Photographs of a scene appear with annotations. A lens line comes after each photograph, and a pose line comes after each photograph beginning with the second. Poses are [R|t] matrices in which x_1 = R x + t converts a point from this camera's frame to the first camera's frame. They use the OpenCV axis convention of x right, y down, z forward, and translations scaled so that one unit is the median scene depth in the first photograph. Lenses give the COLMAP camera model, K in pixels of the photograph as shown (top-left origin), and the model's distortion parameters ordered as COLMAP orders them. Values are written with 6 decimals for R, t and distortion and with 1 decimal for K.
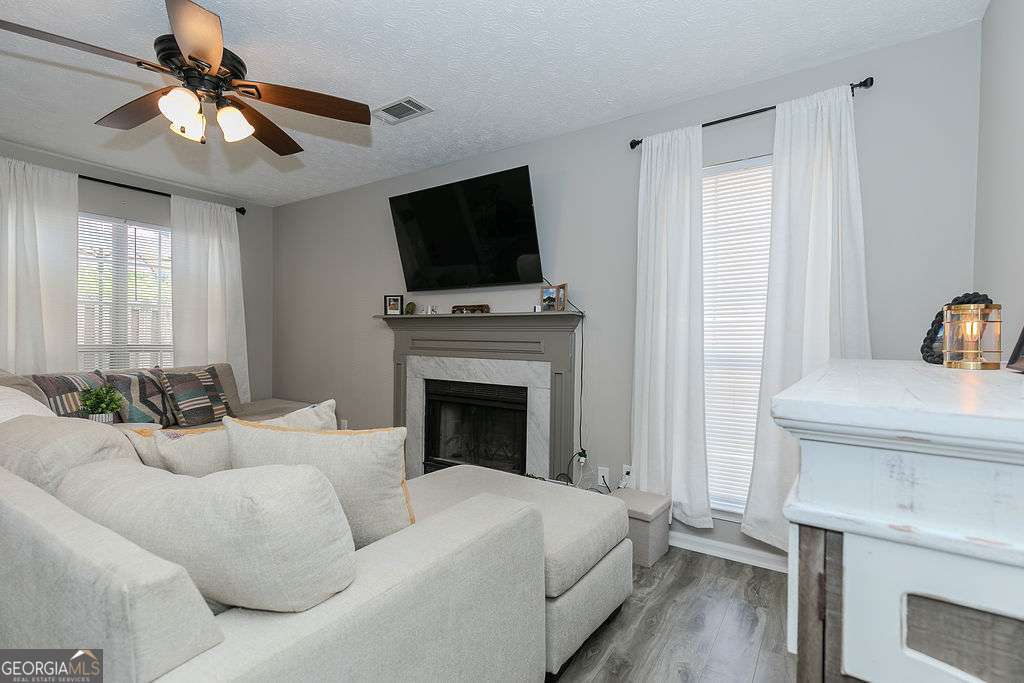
lens RADIAL K [[468.1, 0, 511.9], [0, 468.1, 343.9], [0, 0, 1]] dist [0.001416, -0.000098]
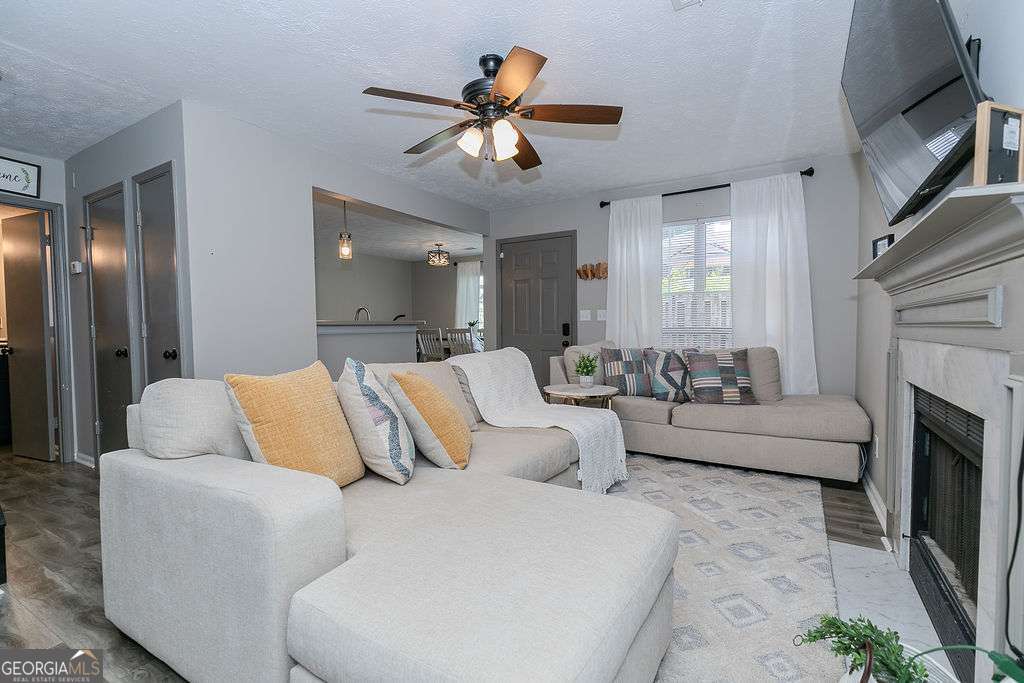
lens RADIAL K [[468.1, 0, 511.9], [0, 468.1, 343.9], [0, 0, 1]] dist [0.001416, -0.000098]
pose [[0.053717, 0.020119, -0.998353, 0.422751], [-0.005424, 0.999788, 0.019856, 0.029559], [0.998541, 0.004349, 0.053815, 0.656546]]
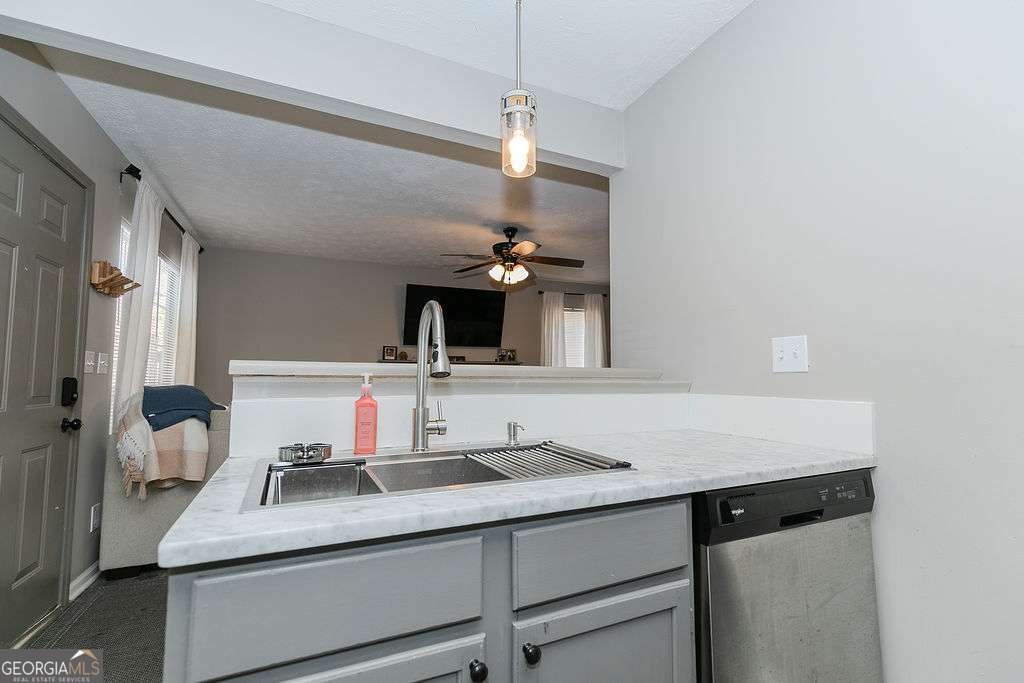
lens RADIAL K [[468.1, 0, 511.9], [0, 468.1, 343.9], [0, 0, 1]] dist [0.001416, -0.000098]
pose [[0.512050, 0.046401, 0.857701, -1.689015], [0.014859, 0.997912, -0.062858, -0.020691], [-0.858827, 0.044931, 0.510291, -0.061727]]
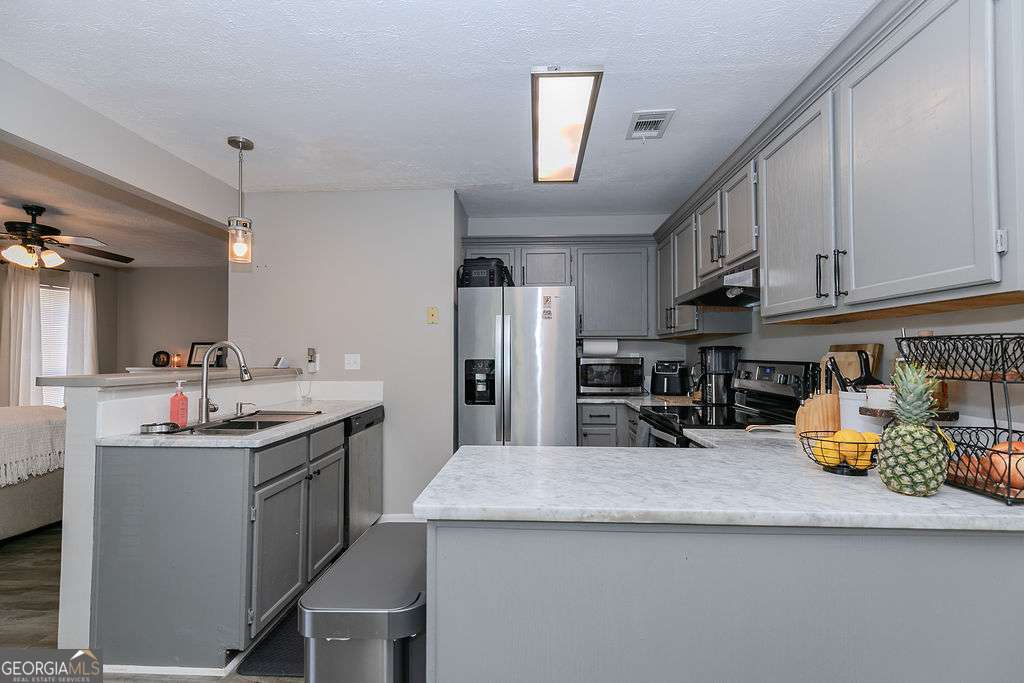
lens RADIAL K [[472.5, 0, 512.0], [0, 472.5, 341.5], [0, 0, 1]] dist [0.000874, 0.000642]
pose [[-0.510151, 0.009526, 0.860032, -2.287822], [0.000033, 0.999939, -0.011056, -0.074678], [-0.860085, -0.005612, -0.510120, 0.186950]]
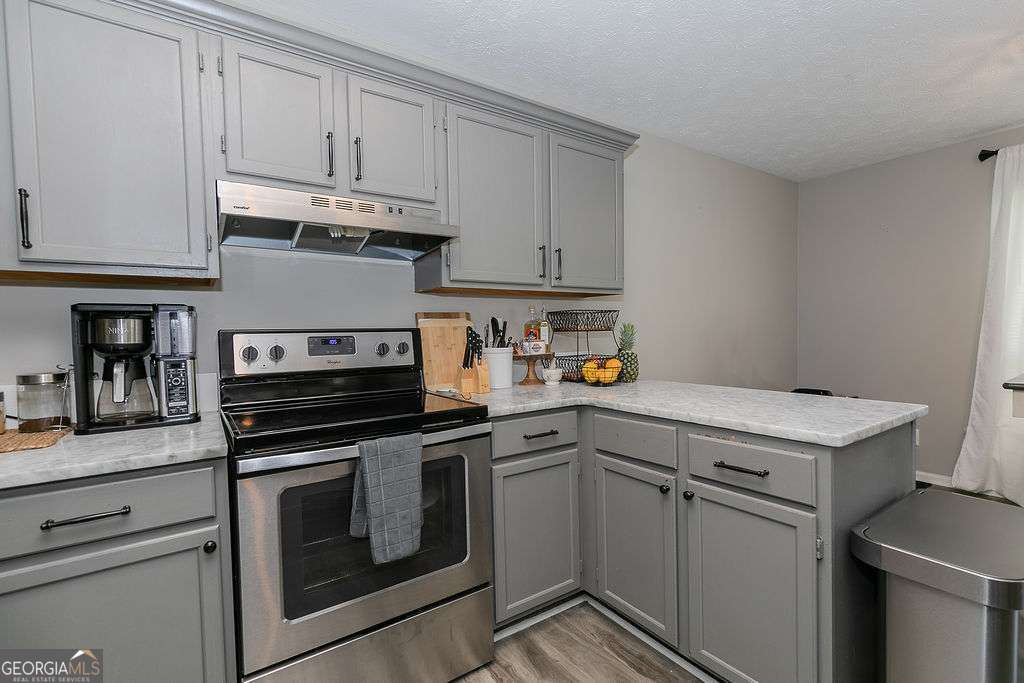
lens RADIAL K [[477.9, 0, 523.5], [0, 477.9, 344.7], [0, 0, 1]] dist [0.002253, 0.000101]
pose [[-0.356278, 0.021970, -0.934122, -1.345984], [0.006072, 0.999757, 0.021197, -0.043217], [0.934360, 0.001880, -0.356325, -0.131092]]
